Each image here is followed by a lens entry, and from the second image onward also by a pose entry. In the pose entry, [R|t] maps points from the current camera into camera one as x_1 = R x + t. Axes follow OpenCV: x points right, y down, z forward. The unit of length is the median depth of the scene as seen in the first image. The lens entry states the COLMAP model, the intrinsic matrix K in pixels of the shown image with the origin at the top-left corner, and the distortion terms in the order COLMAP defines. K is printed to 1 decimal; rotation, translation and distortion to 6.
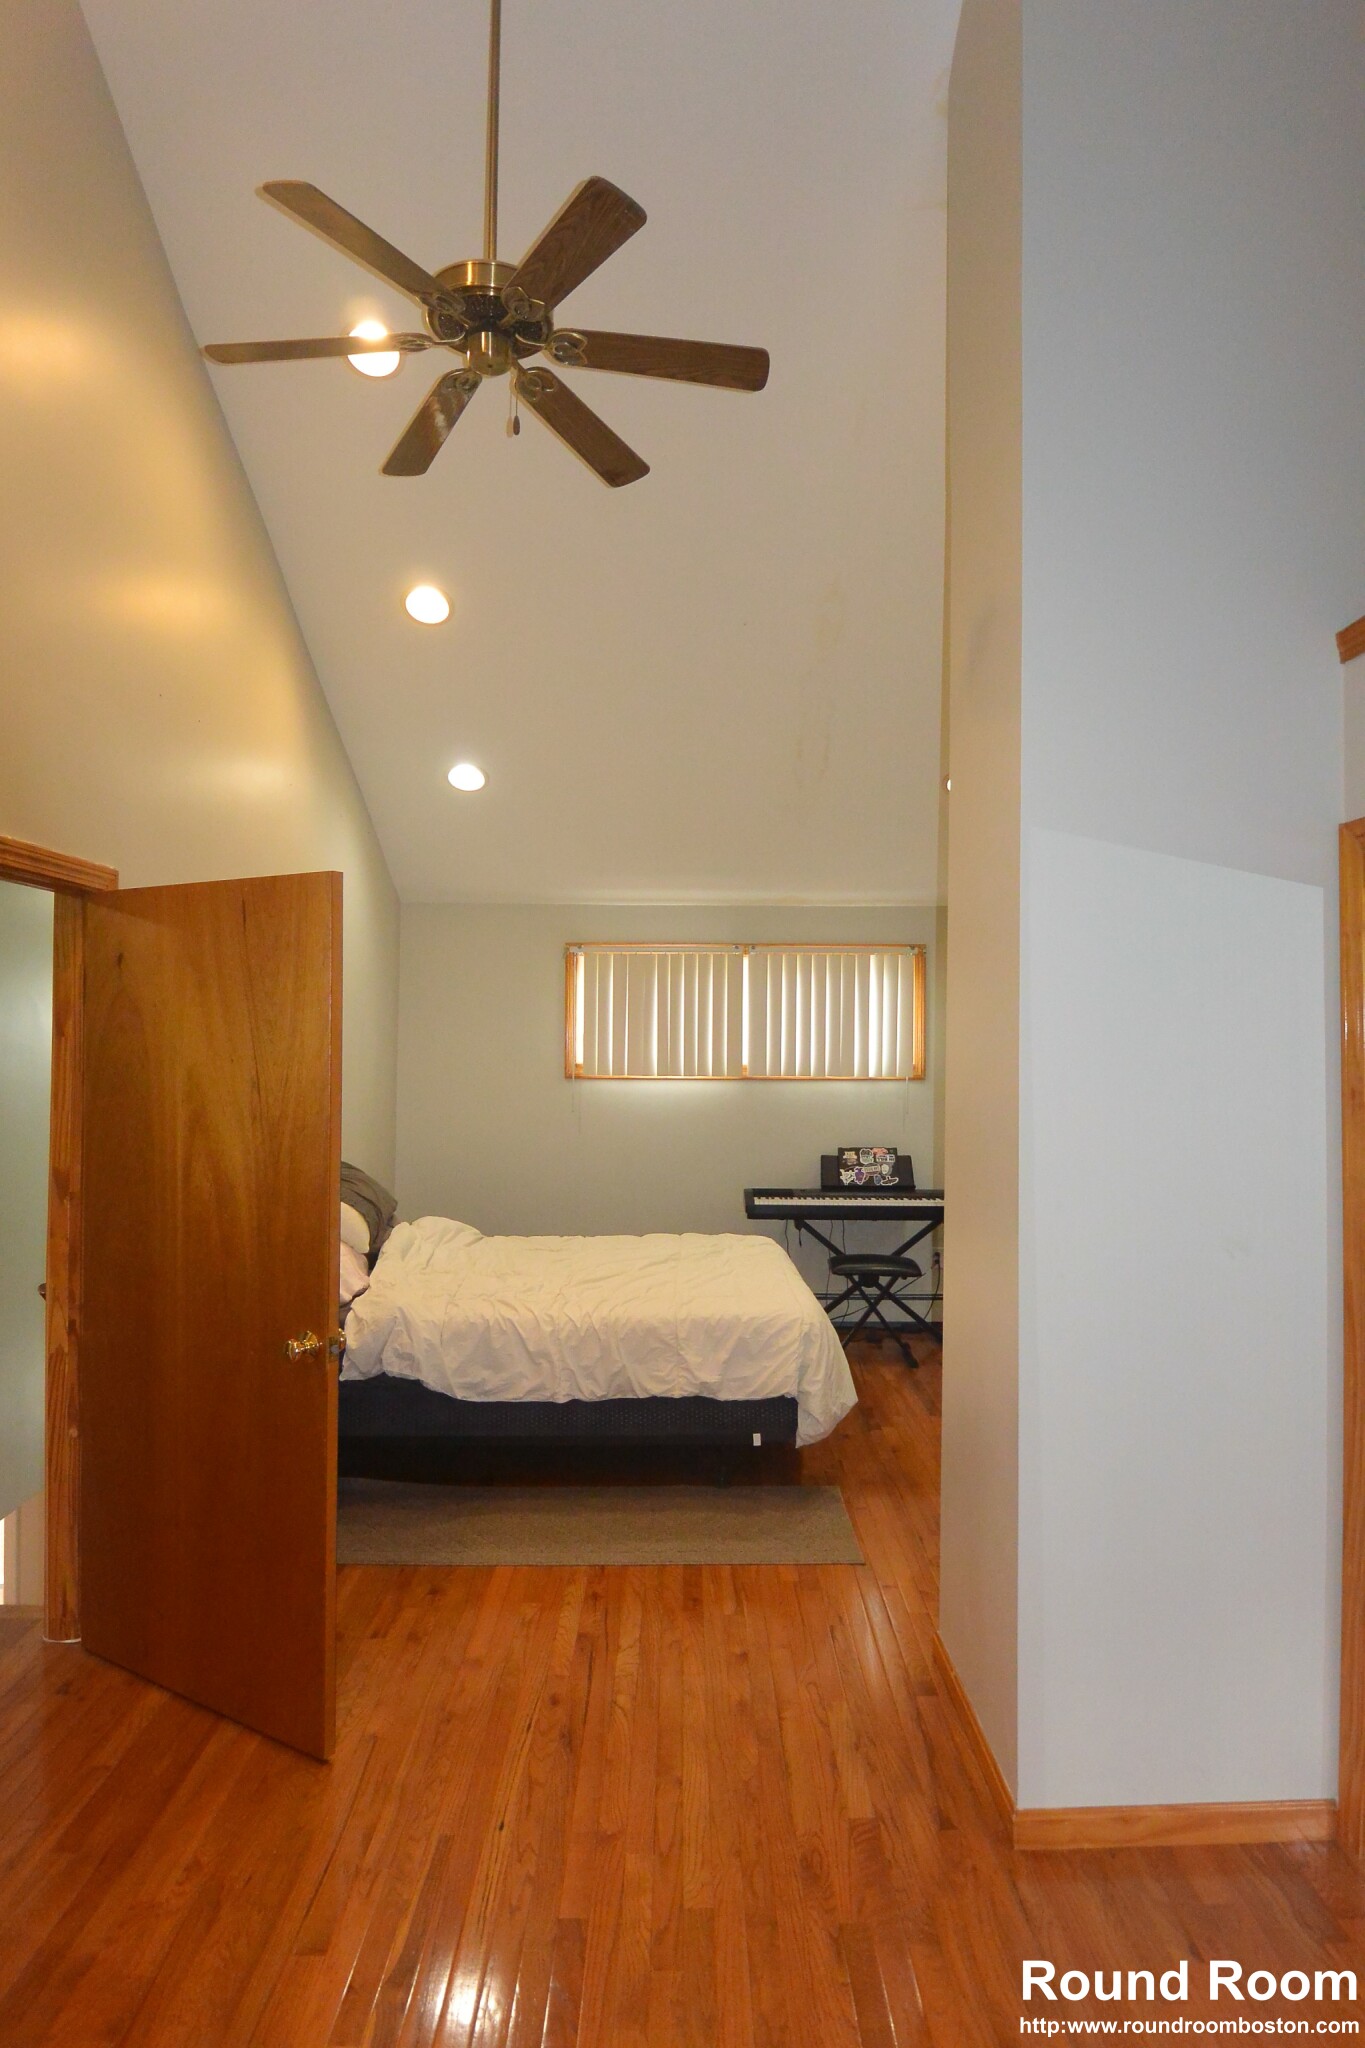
lens RADIAL K [[1176.3, 0, 682.5], [0, 1176.3, 1024.0], [0, 0, 1]] dist [-0.000440, -0.030081]
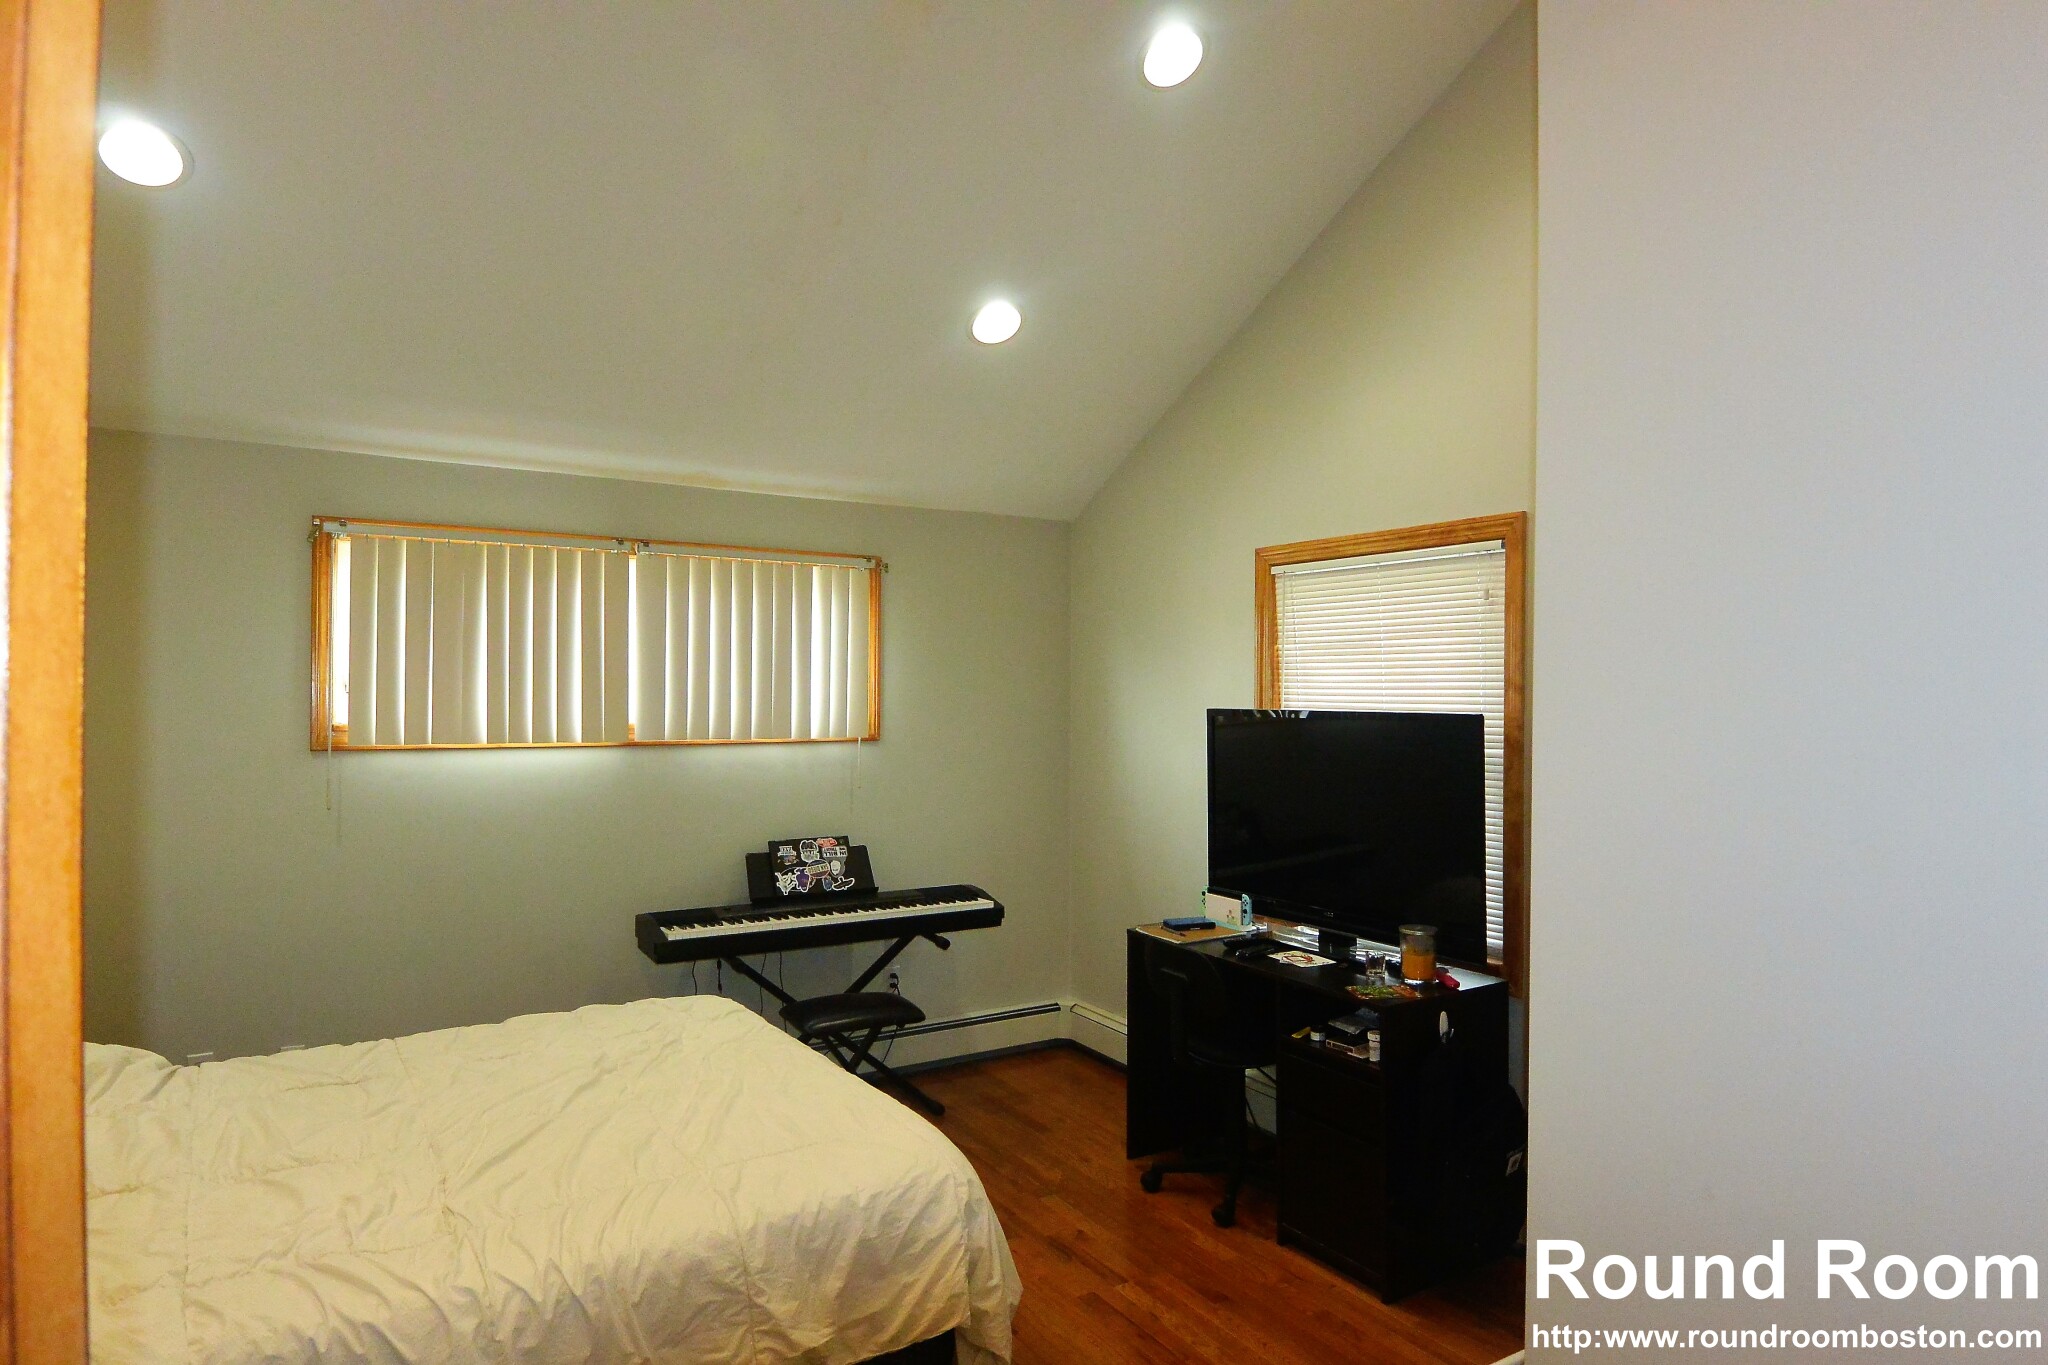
lens RADIAL K [[1176.3, 0, 1024.0], [0, 1176.3, 682.5], [0, 0, 1]] dist [-0.000440, -0.030081]
pose [[0.843741, 0.005403, 0.536724, -0.114102], [-0.008720, 0.999955, 0.003643, 0.007671], [-0.536680, -0.007754, 0.843750, 0.335250]]
